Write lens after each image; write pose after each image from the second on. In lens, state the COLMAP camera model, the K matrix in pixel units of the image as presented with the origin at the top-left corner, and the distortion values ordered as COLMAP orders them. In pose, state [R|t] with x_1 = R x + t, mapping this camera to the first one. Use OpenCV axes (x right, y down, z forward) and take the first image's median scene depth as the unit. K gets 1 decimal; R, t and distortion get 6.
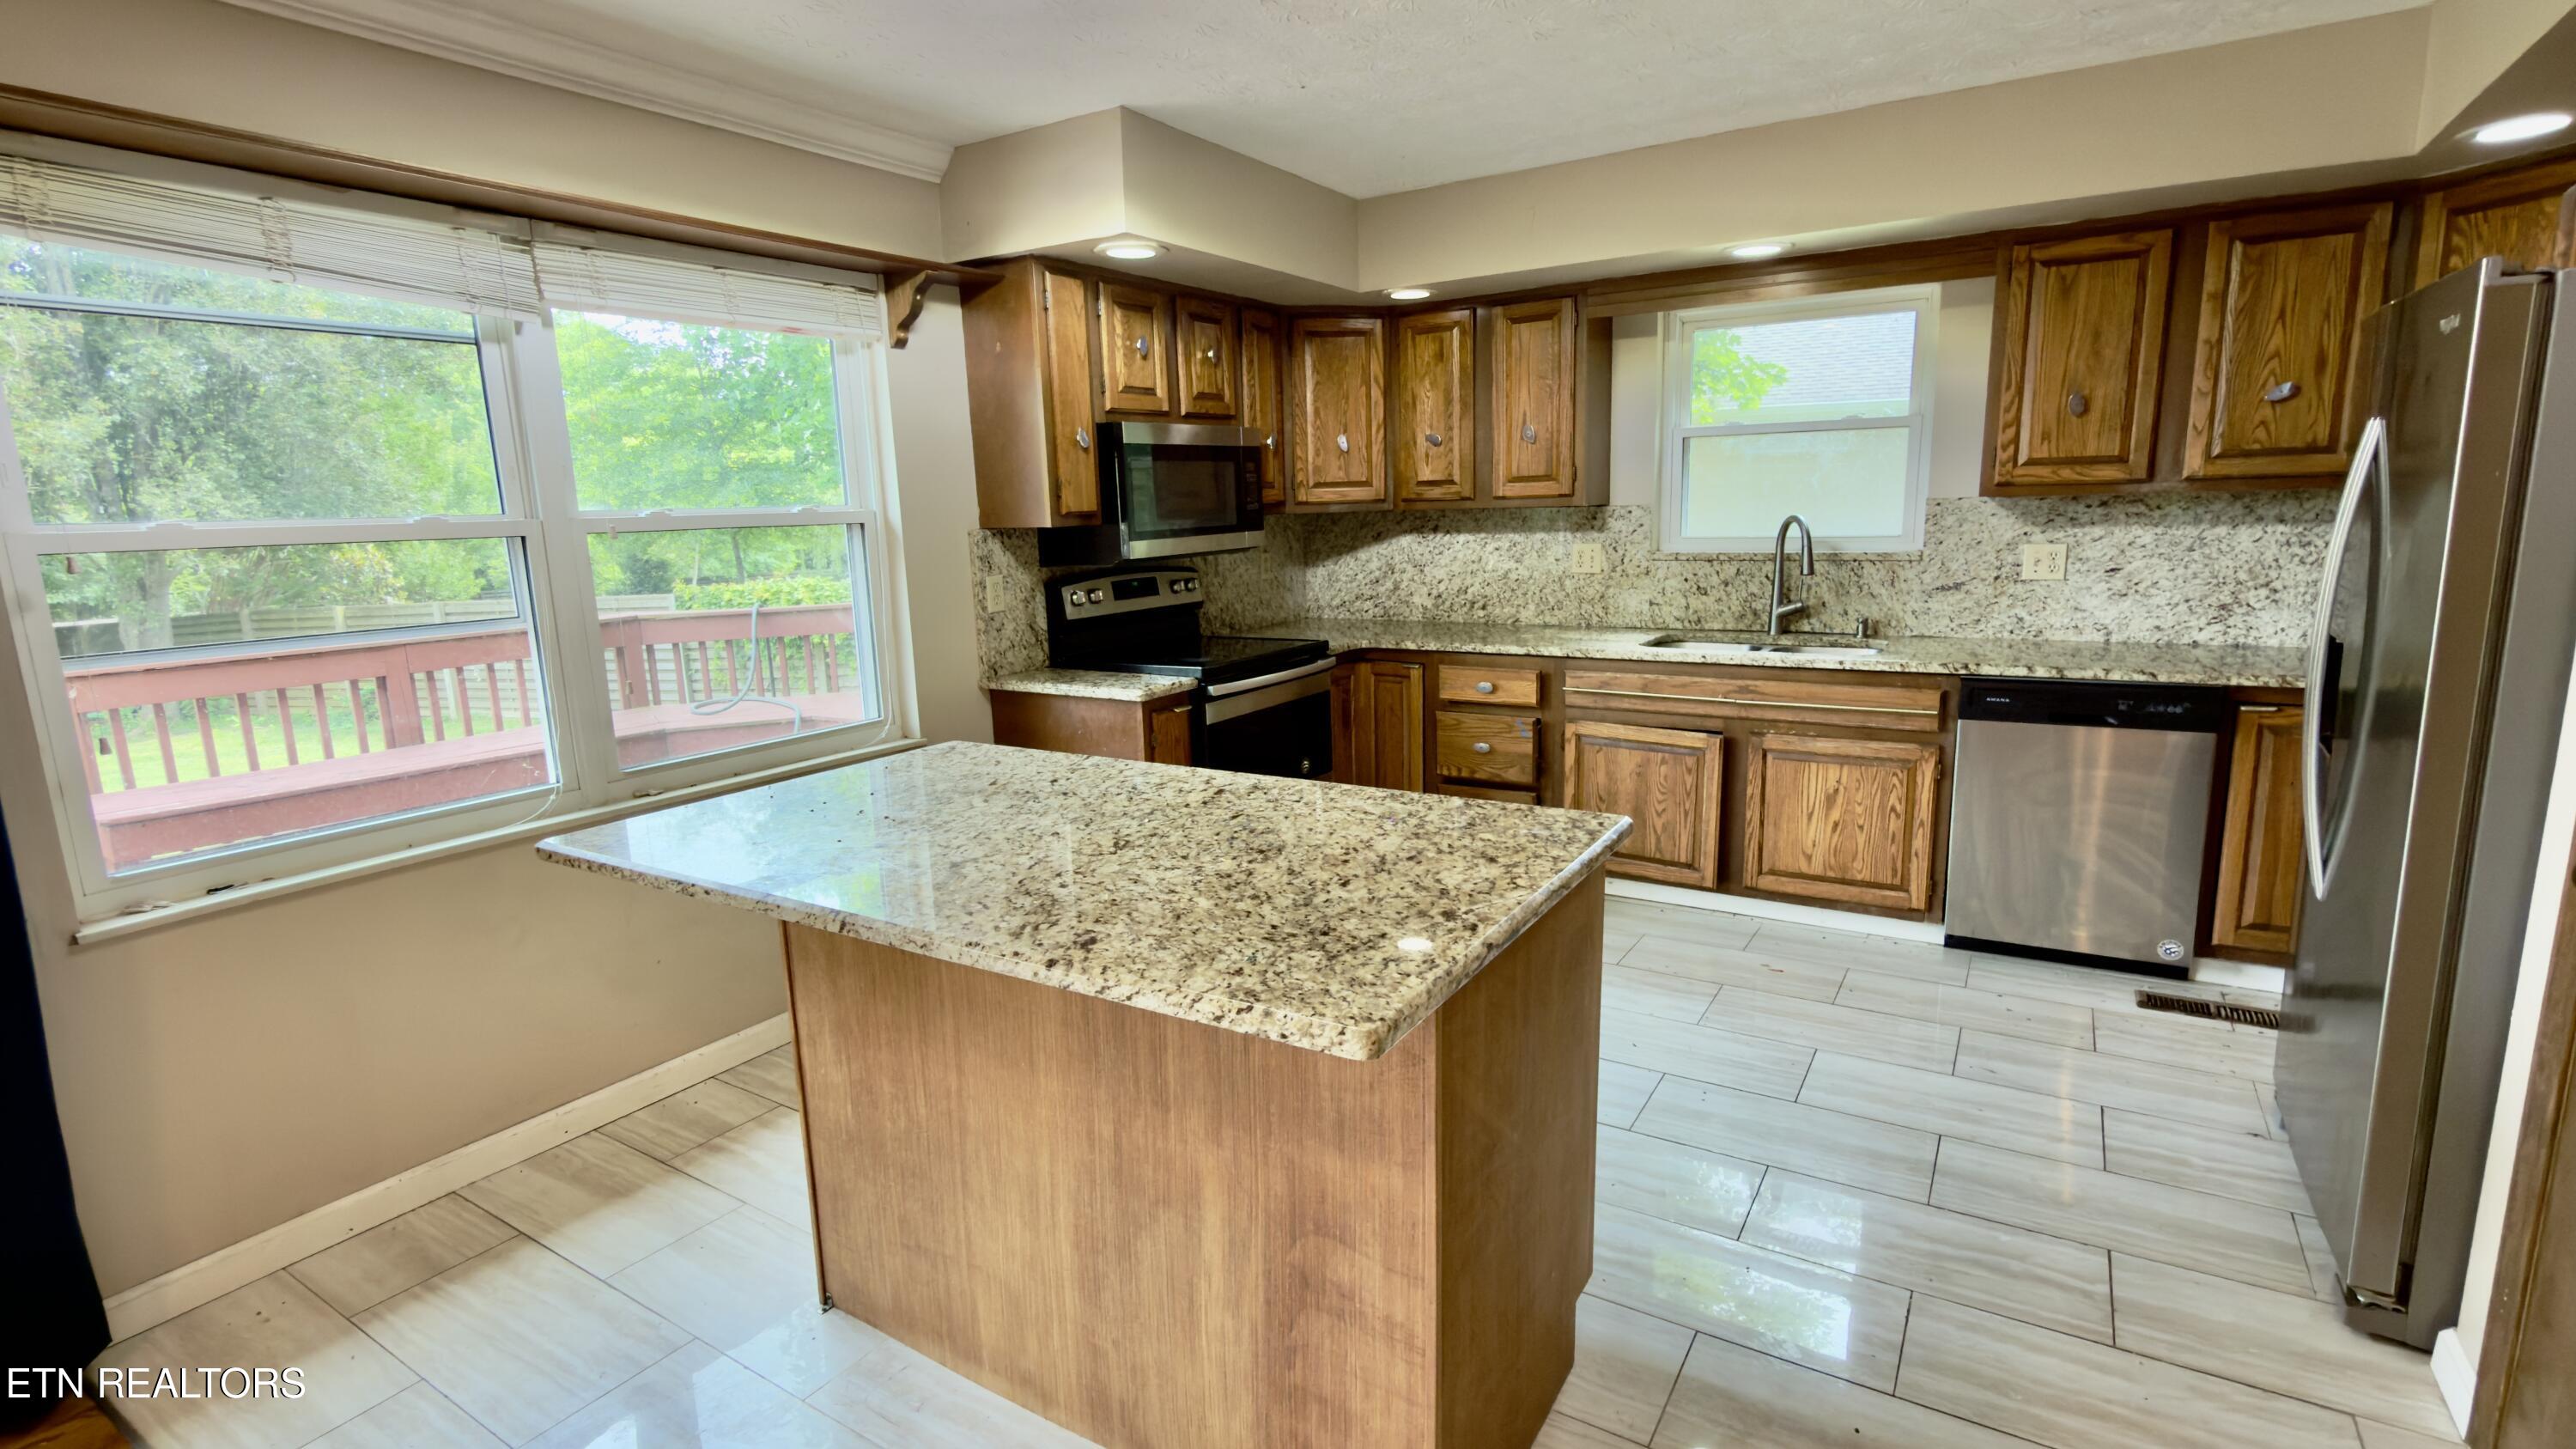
lens RADIAL K [[1199.8, 0, 1289.1], [0, 1199.8, 728.9], [0, 0, 1]] dist [0.000392, -0.000089]
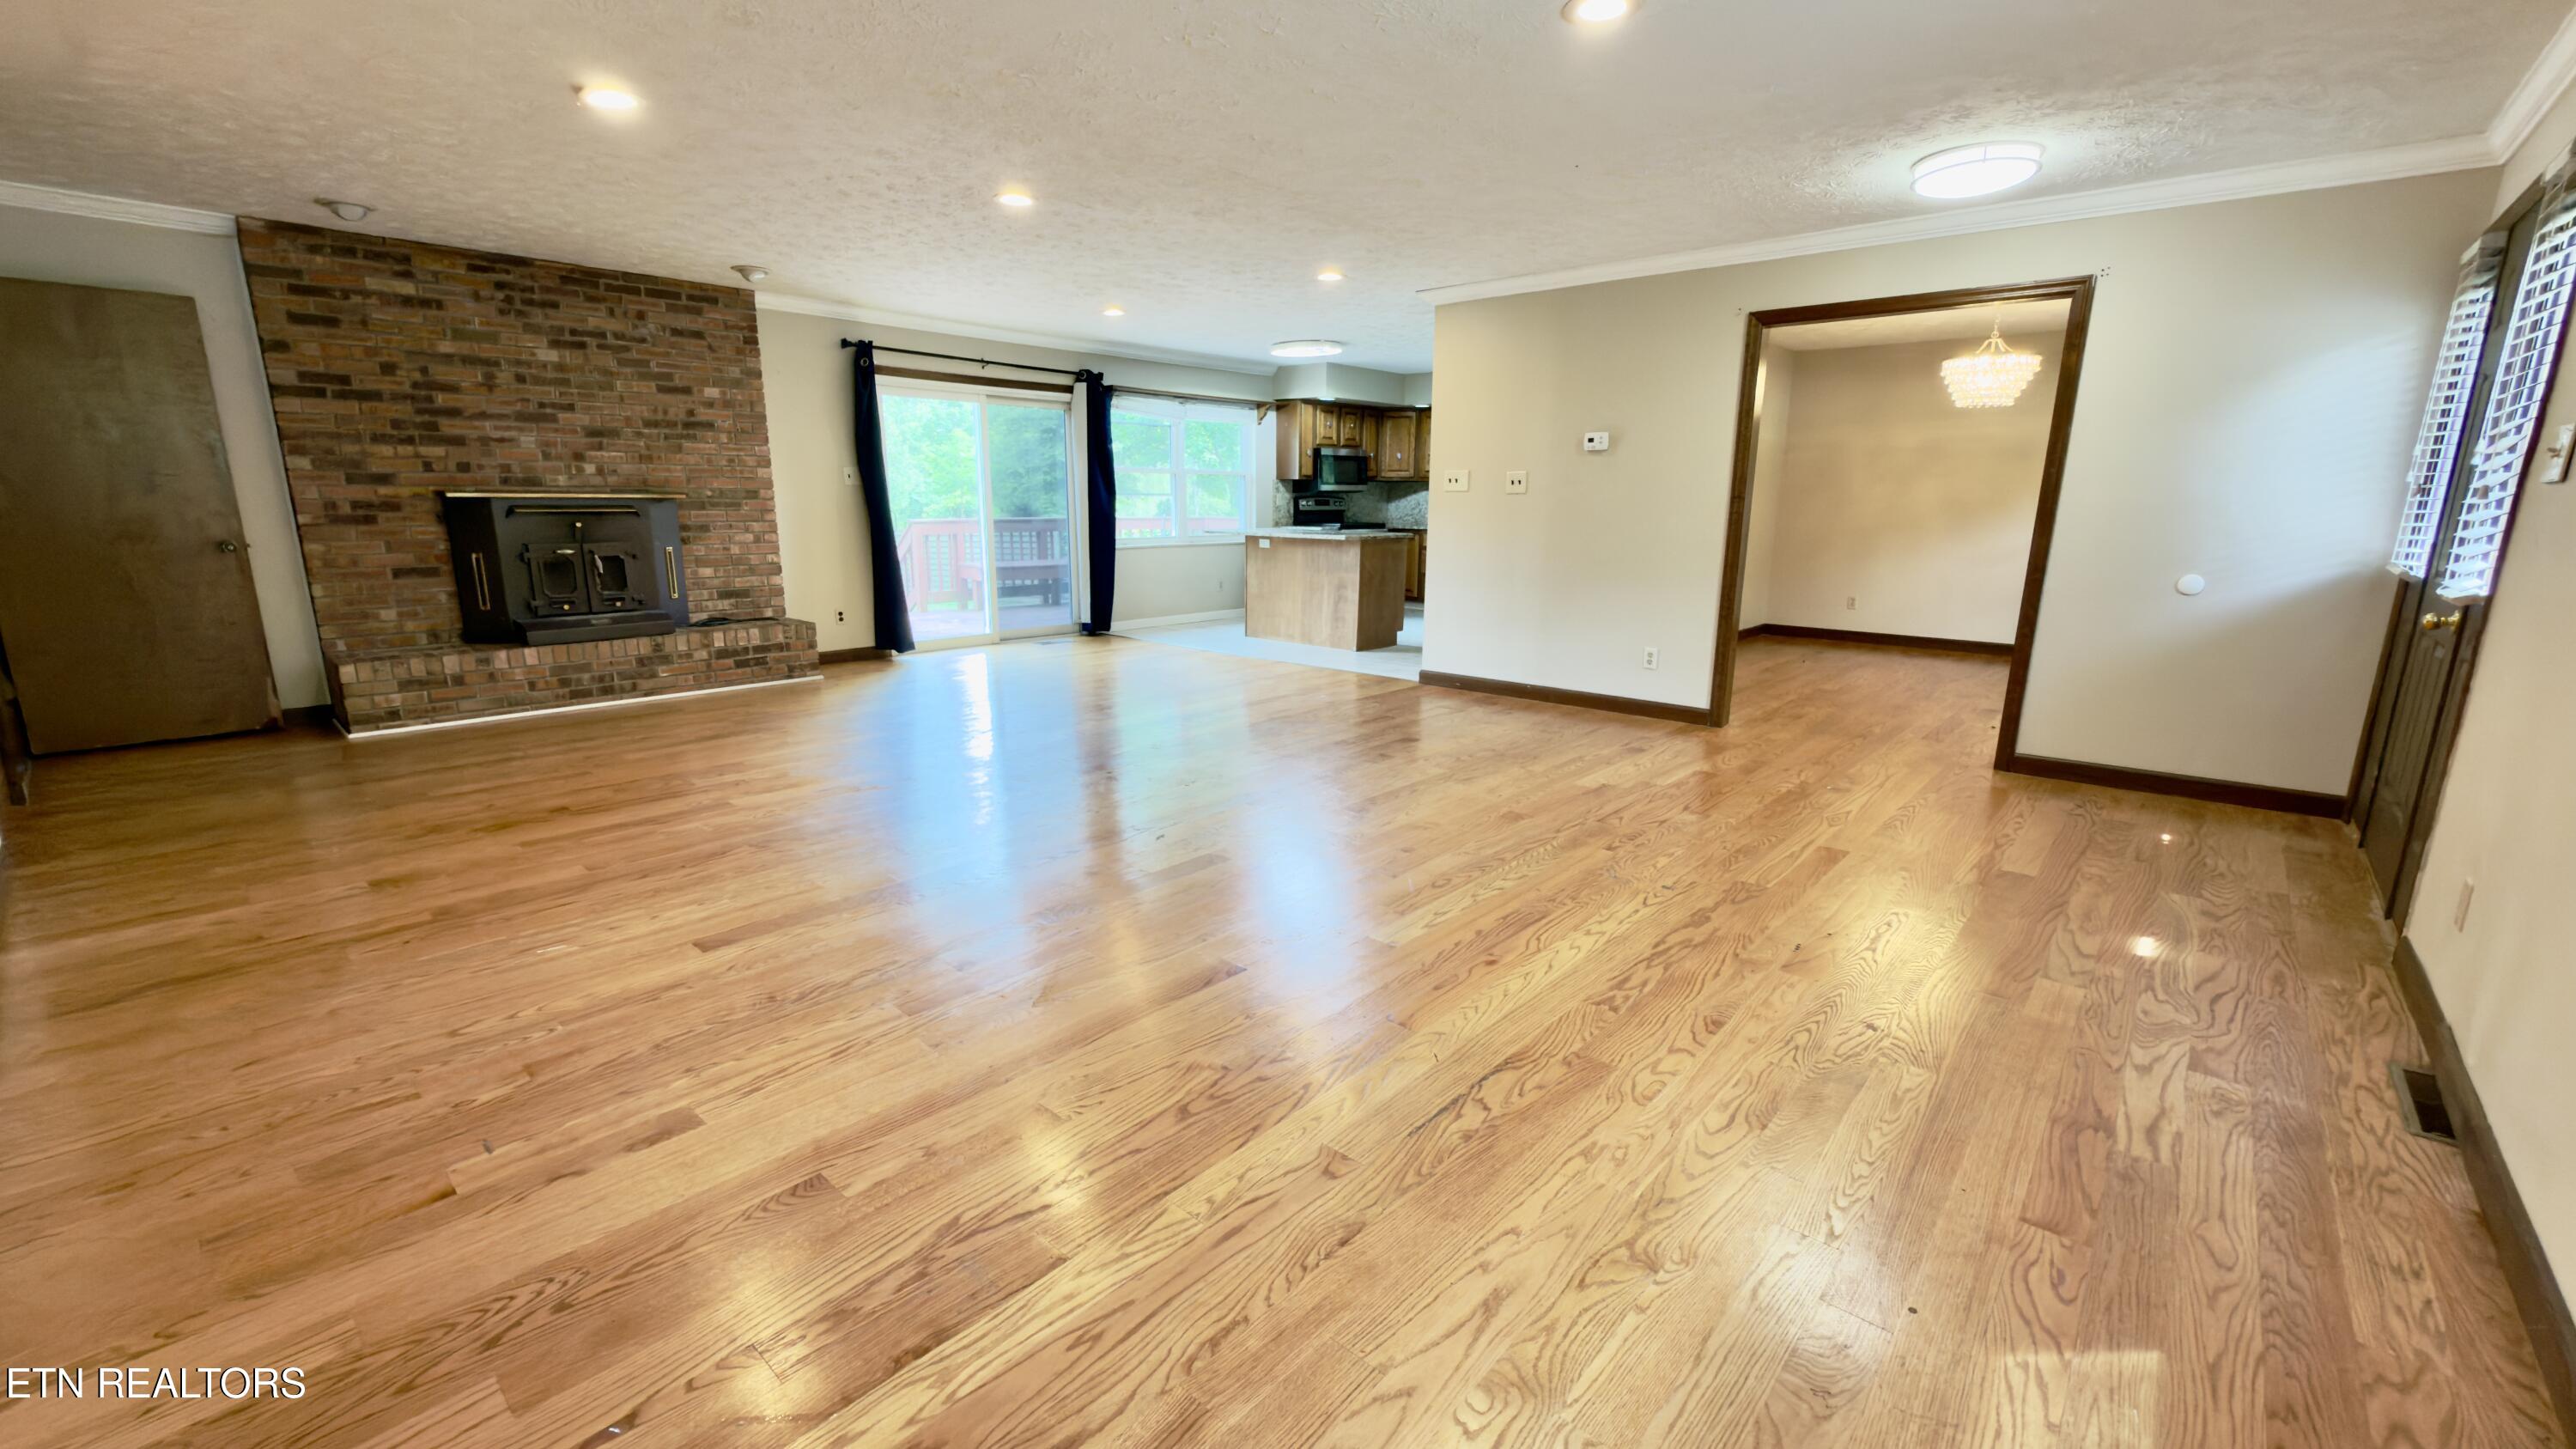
lens RADIAL K [[1026.8, 0, 1288.0], [0, 1026.8, 724.5], [0, 0, 1]] dist [-0.000792, 0.000093]
pose [[0.984900, 0.075938, -0.155582, 0.269006], [-0.070685, 0.996735, 0.039029, 0.400753], [0.158037, -0.027442, 0.987052, -1.835613]]
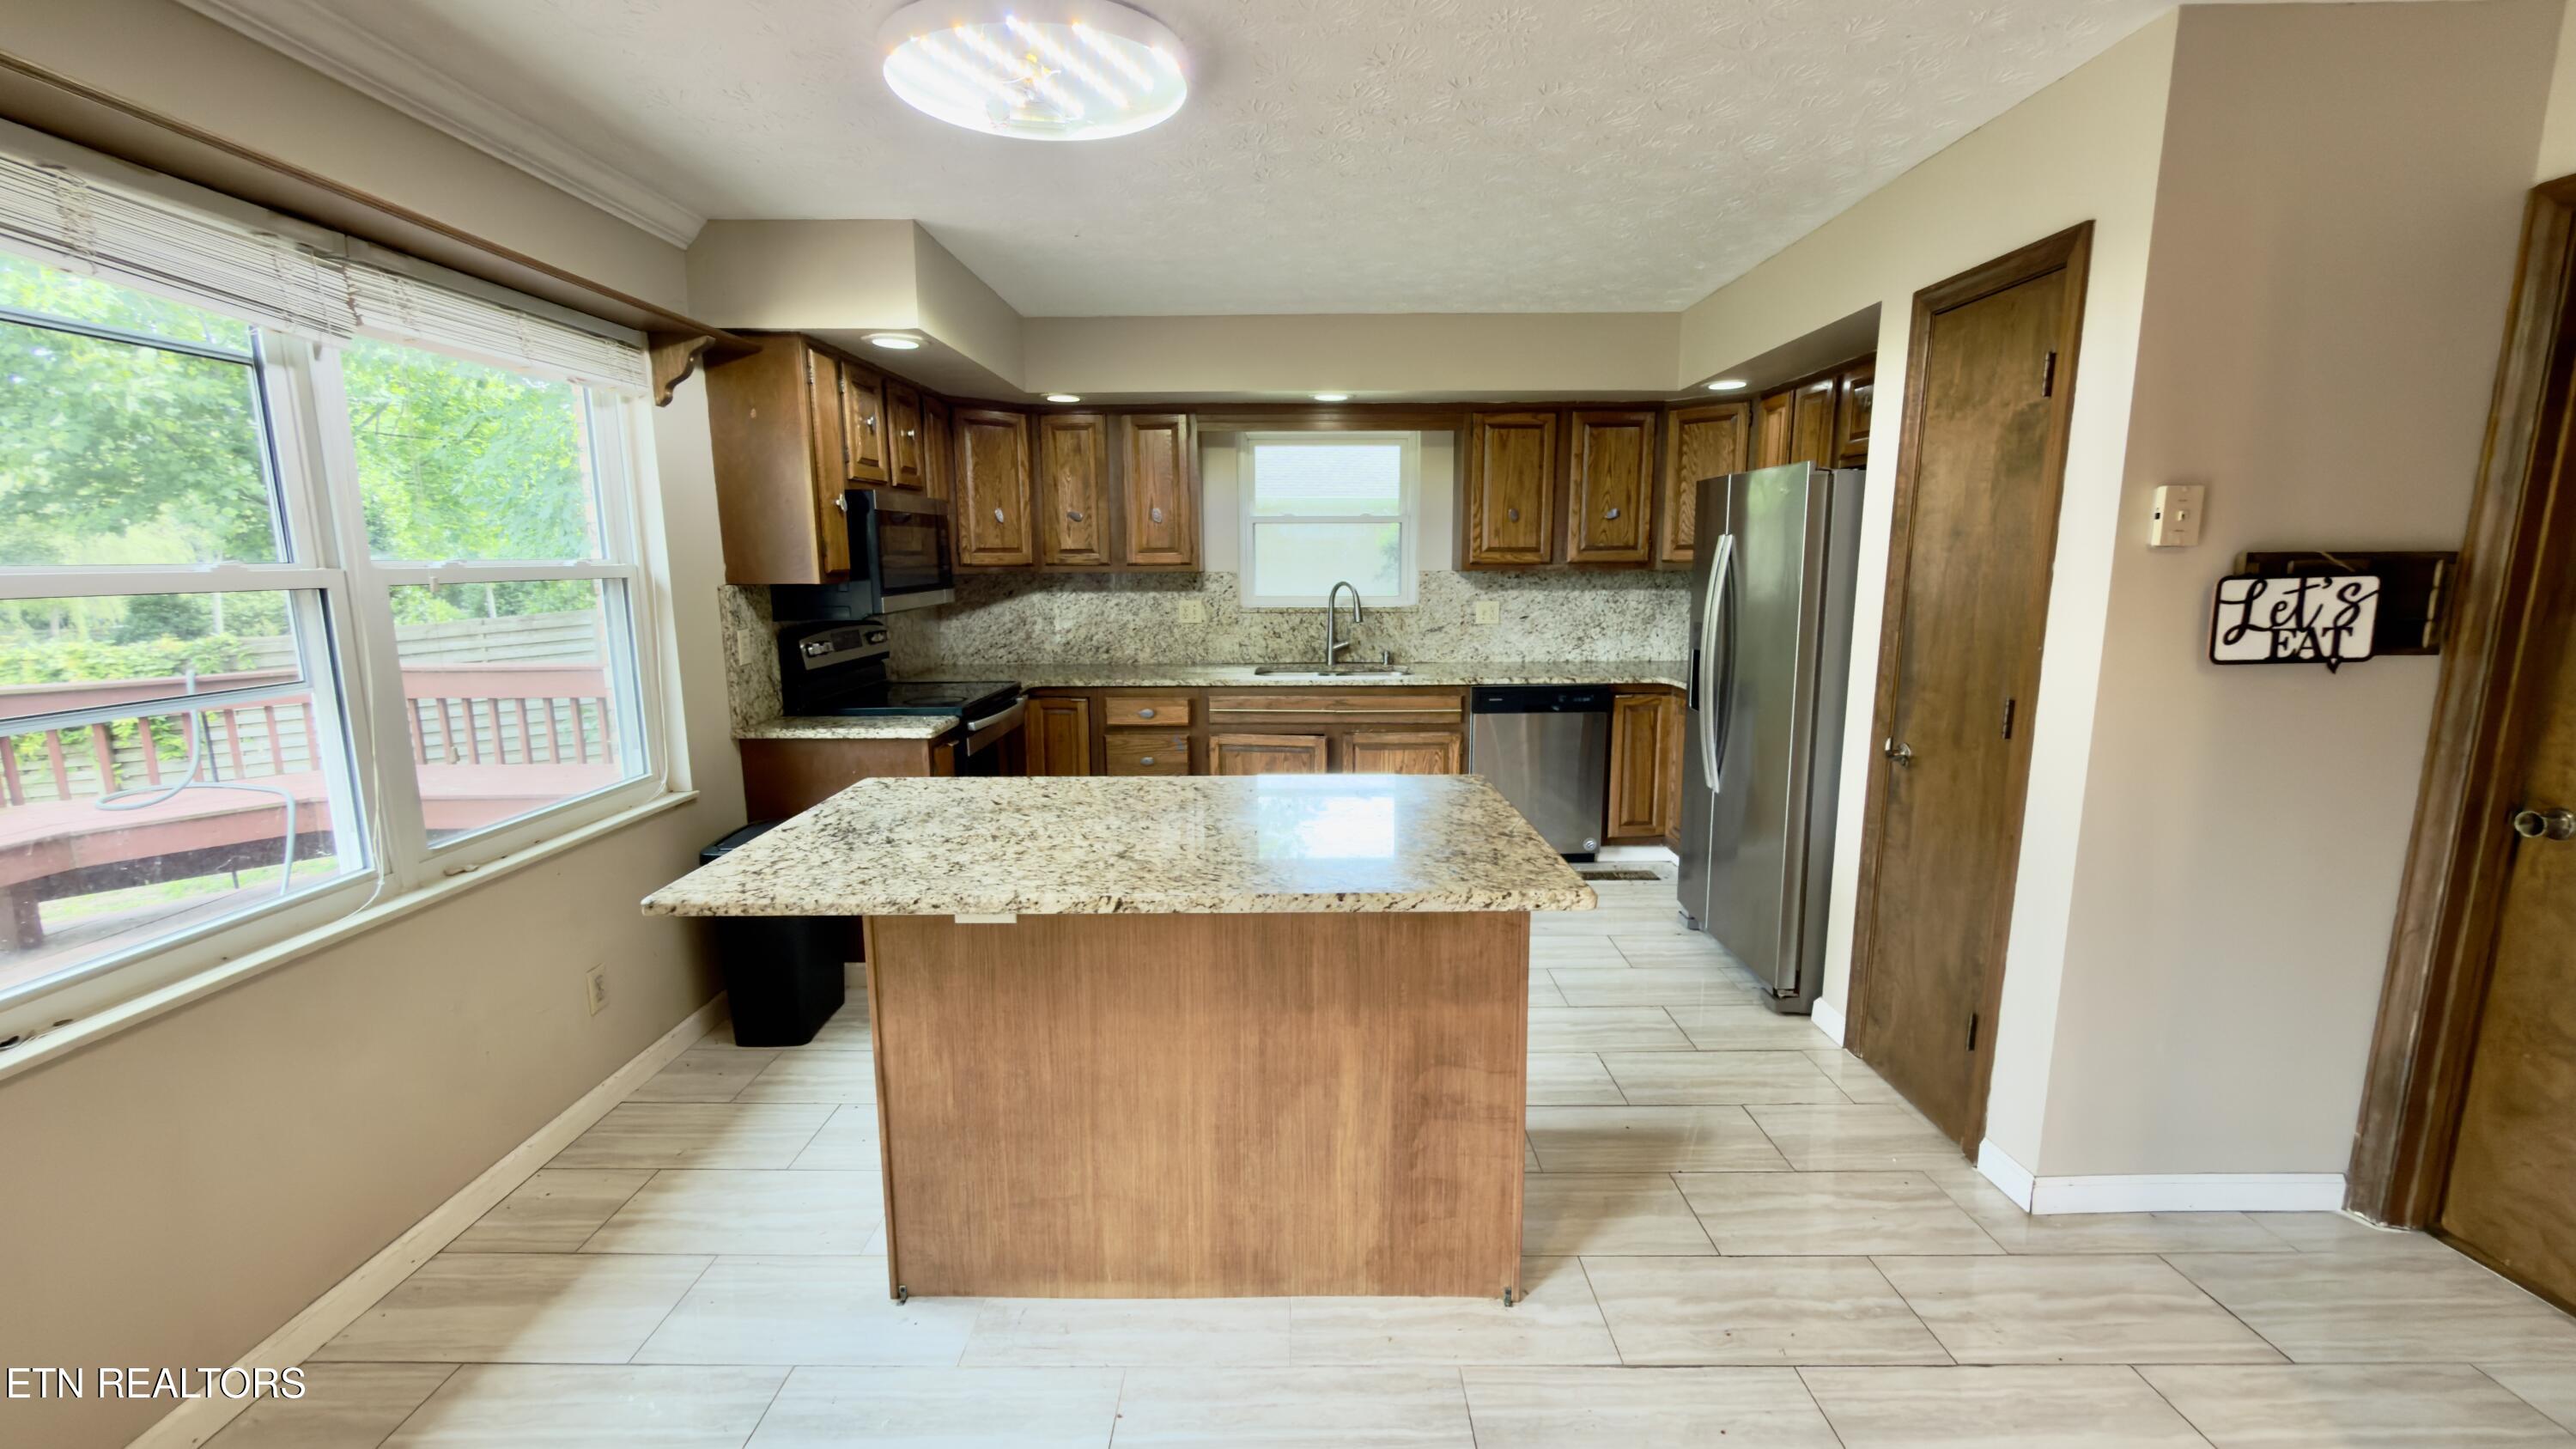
lens RADIAL K [[1026.8, 0, 1288.0], [0, 1026.8, 724.5], [0, 0, 1]] dist [-0.000792, 0.000093]
pose [[0.847571, -0.061509, 0.527106, -0.331513], [0.079498, 0.996769, -0.011515, 0.001934], [-0.524694, 0.051663, 0.849722, 0.001770]]
